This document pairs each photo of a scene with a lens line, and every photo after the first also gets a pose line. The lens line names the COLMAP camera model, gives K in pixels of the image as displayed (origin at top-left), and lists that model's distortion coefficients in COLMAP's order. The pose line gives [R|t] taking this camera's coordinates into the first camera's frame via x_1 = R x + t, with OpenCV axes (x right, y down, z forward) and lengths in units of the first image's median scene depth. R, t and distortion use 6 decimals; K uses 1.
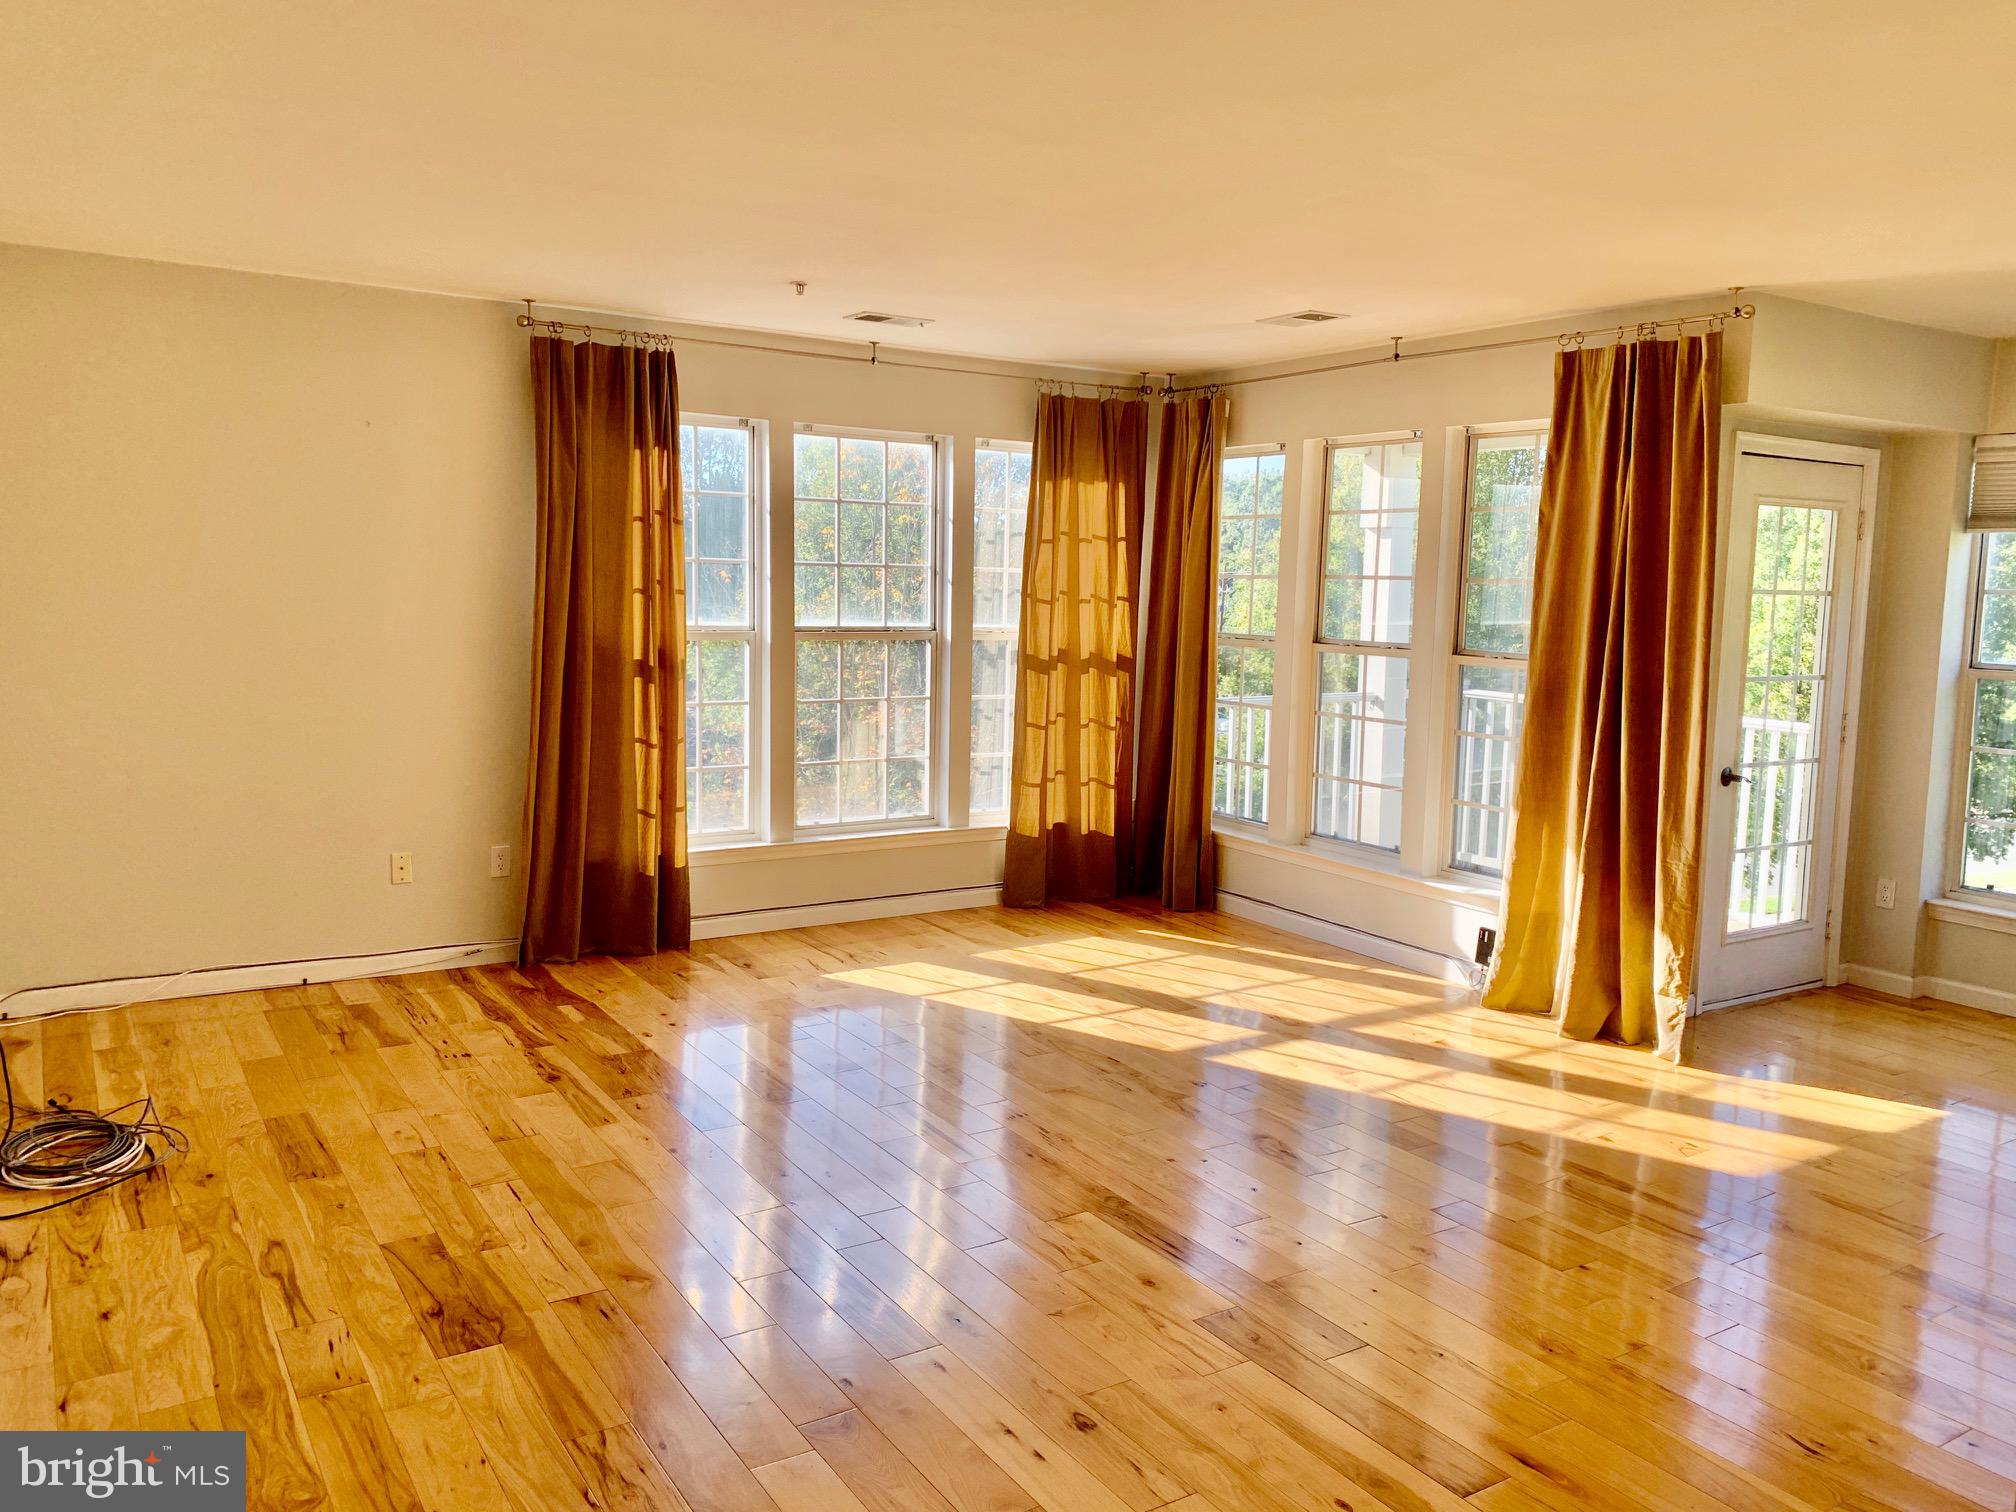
lens RADIAL K [[1578.6, 0, 1014.6], [0, 1578.6, 684.0], [0, 0, 1]] dist [0.025434, -0.012756]
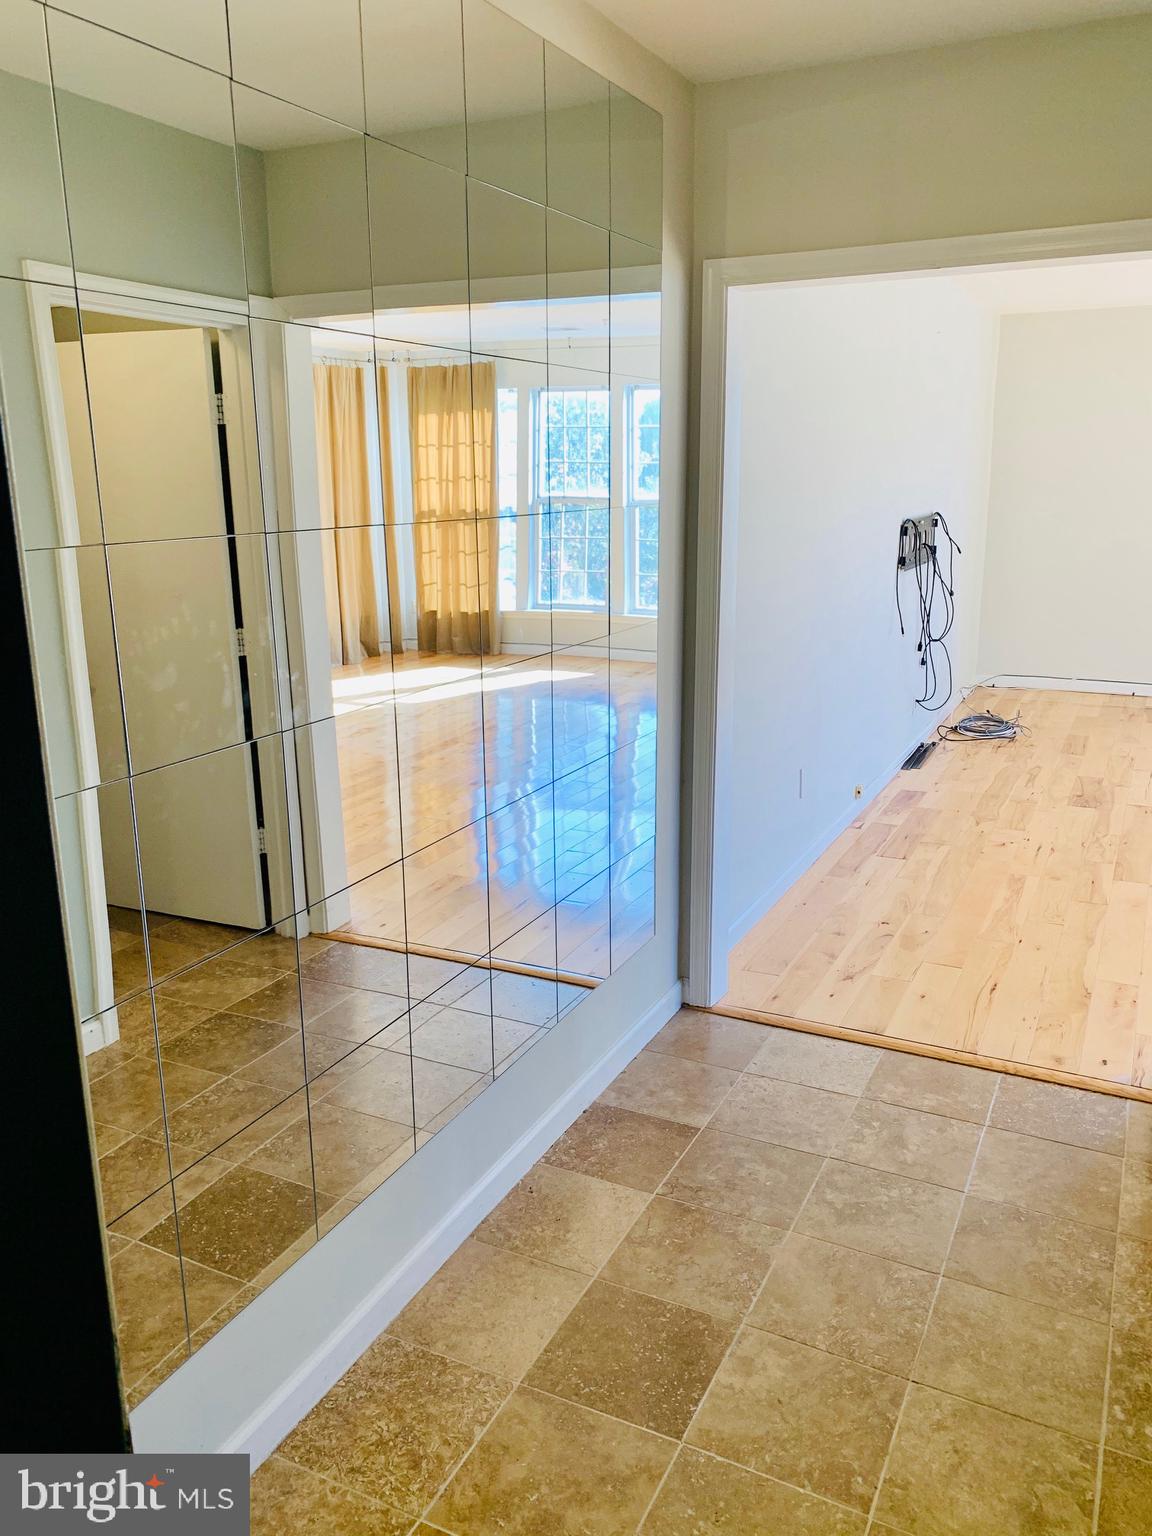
lens RADIAL K [[1202.8, 0, 576.0], [0, 1202.8, 768.0], [0, 0, 1]] dist [0.025434, -0.012756]
pose [[0.511193, 0.169758, -0.842534, 0.389454], [-0.037740, 0.983788, 0.175321, 0.037367], [0.858637, -0.057826, 0.509312, -0.280600]]
